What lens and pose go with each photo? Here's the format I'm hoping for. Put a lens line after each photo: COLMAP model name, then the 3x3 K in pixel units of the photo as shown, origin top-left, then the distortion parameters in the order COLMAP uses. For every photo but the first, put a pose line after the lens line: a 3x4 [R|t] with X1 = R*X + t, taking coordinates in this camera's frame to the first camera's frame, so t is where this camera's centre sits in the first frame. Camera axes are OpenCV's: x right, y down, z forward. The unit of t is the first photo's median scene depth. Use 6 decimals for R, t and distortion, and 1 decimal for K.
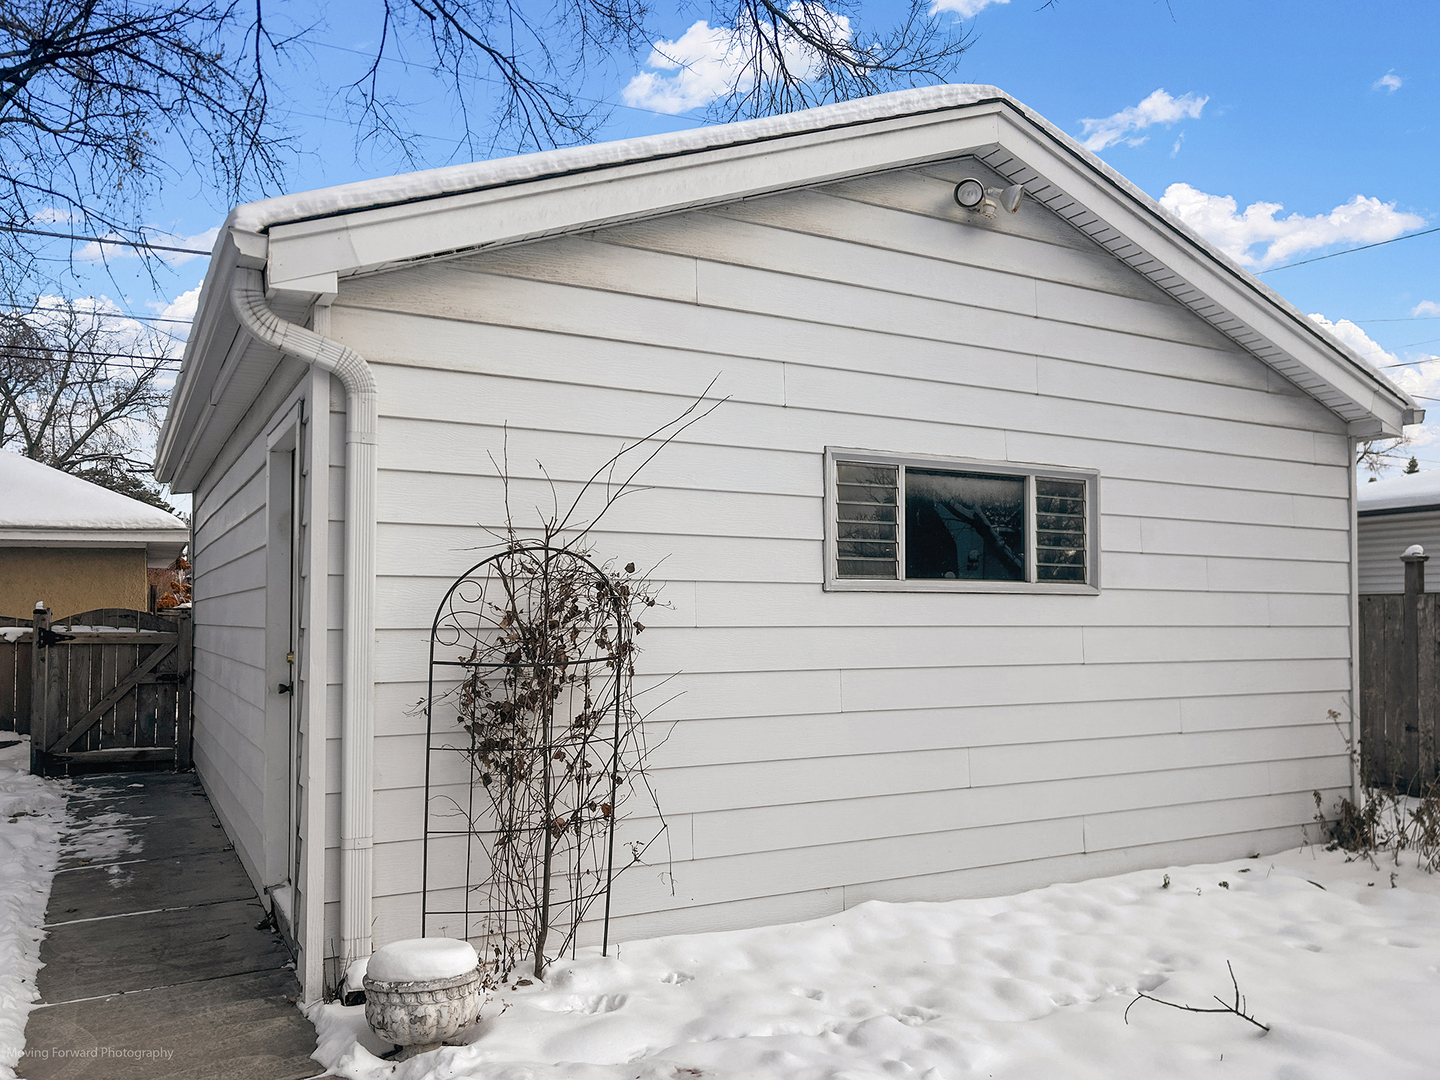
lens RADIAL K [[1134.9, 0, 720.0], [0, 1134.9, 540.0], [0, 0, 1]] dist [0.000379, -0.000179]
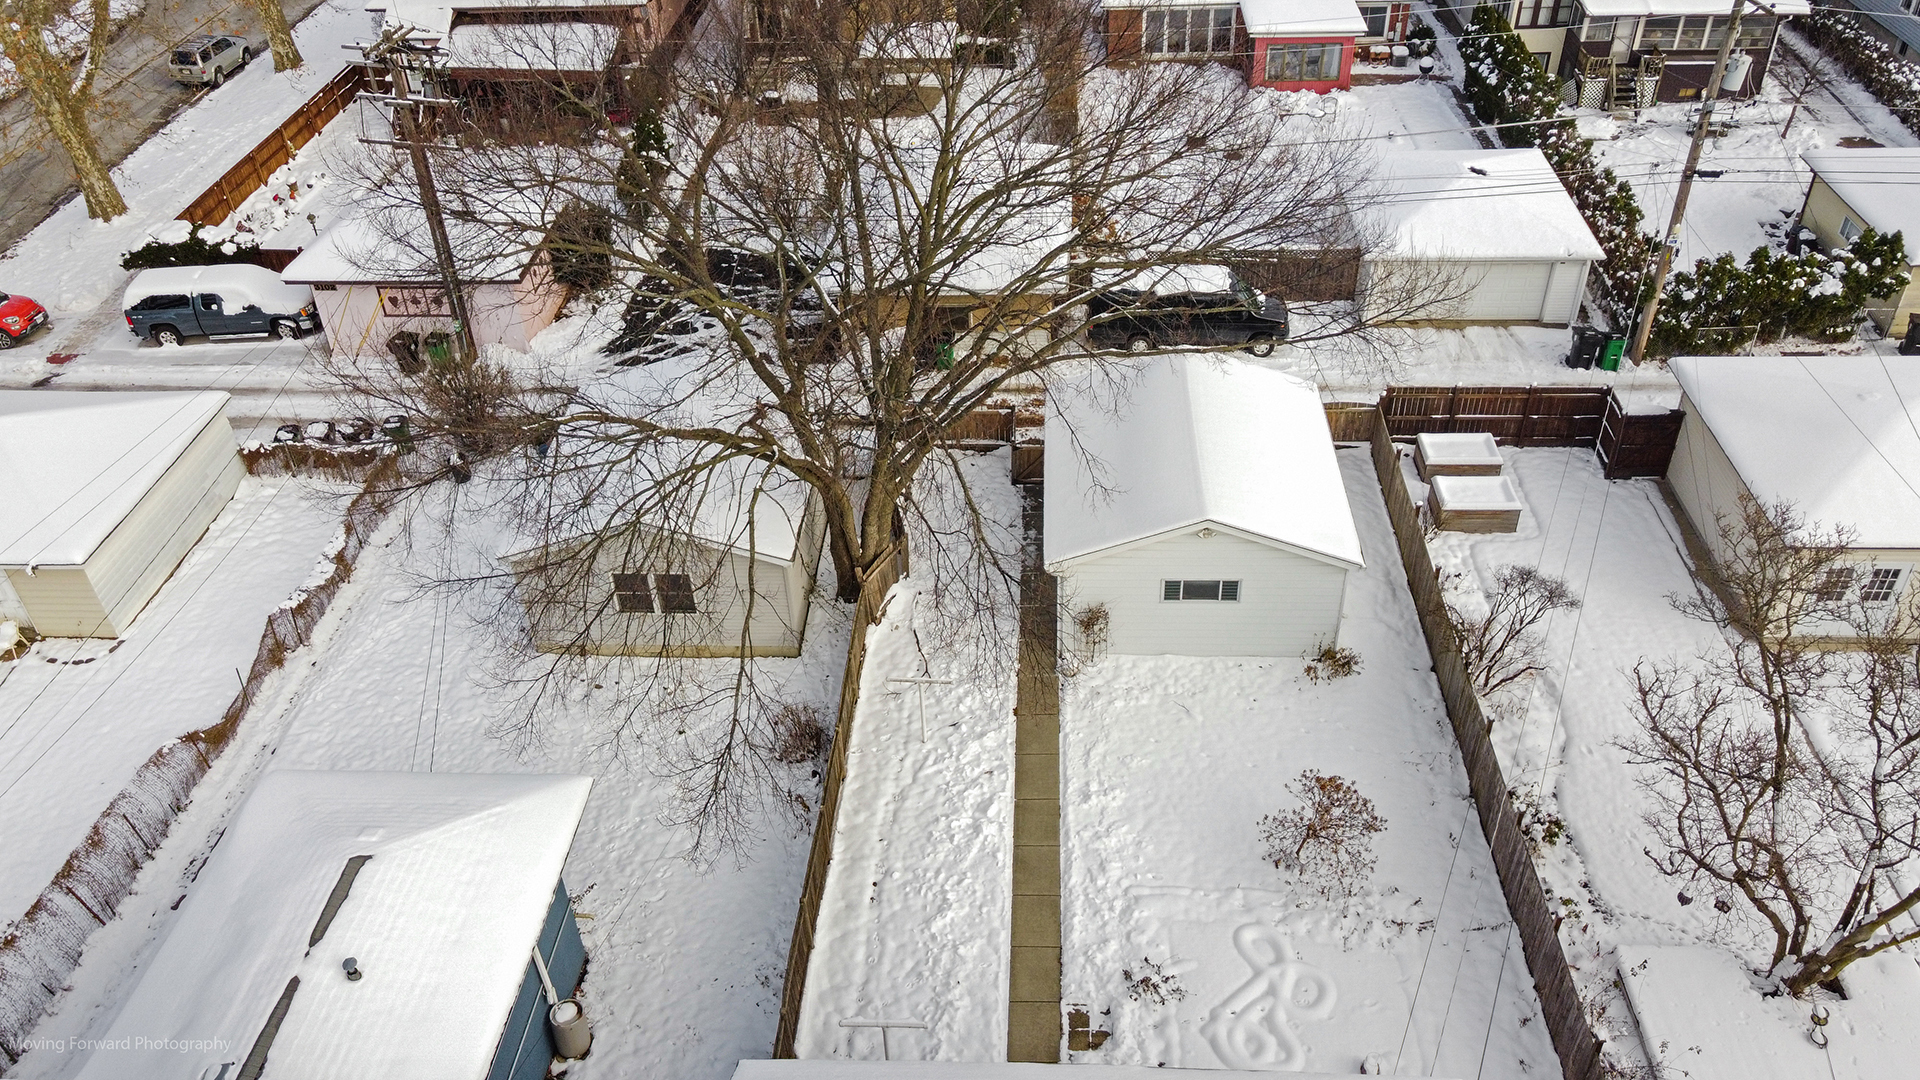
lens RADIAL K [[1476.5, 0, 960.0], [0, 1476.5, 540.0], [0, 0, 1]] dist [0.006159, 0.003599]
pose [[0.854131, 0.280216, -0.438110, 2.179420], [0.075108, 0.767126, 0.637085, -4.502826], [0.514606, -0.577059, 0.634179, -3.451896]]
